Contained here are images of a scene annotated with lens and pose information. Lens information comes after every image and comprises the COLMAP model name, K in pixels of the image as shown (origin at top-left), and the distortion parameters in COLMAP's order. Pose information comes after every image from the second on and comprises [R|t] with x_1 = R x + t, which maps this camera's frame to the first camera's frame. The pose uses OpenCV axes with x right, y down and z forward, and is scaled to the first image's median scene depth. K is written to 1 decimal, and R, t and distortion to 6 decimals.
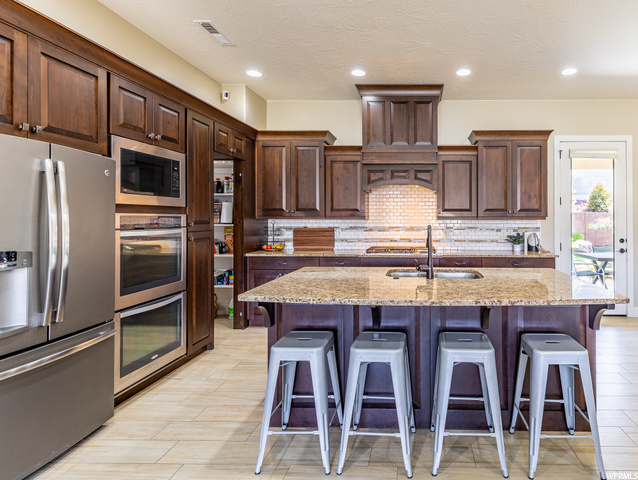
lens RADIAL K [[342.7, 0, 381.7], [0, 342.7, 211.0], [0, 0, 1]] dist [0.014962, -0.000477]
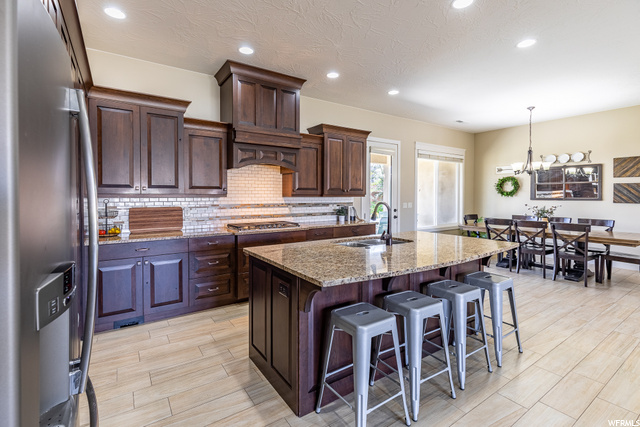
lens RADIAL K [[298.1, 0, 325.6], [0, 298.1, 194.3], [0, 0, 1]] dist [0.013961, -0.000245]
pose [[0.812952, 0.000304, 0.582331, -0.315260], [-0.010447, 0.999847, 0.014062, 0.000523], [-0.582238, -0.017516, 0.812830, 0.125265]]
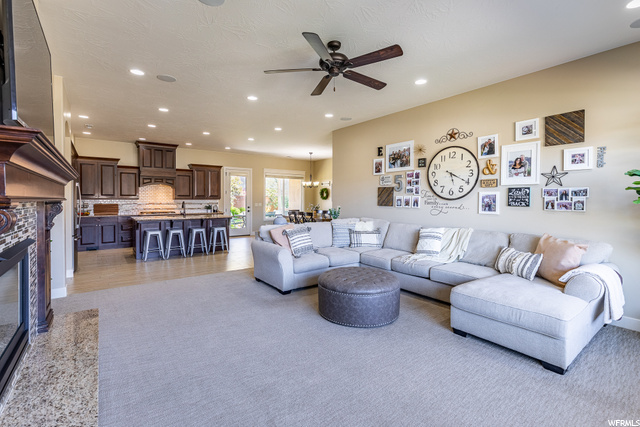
lens RADIAL K [[298.1, 0, 313.2], [0, 298.1, 196.1], [0, 0, 1]] dist [0.013961, -0.000245]
pose [[0.805071, 0.006266, 0.593145, -0.285409], [-0.010302, 0.999941, 0.003420, -0.015438], [-0.593089, -0.008864, 0.805088, -1.205623]]
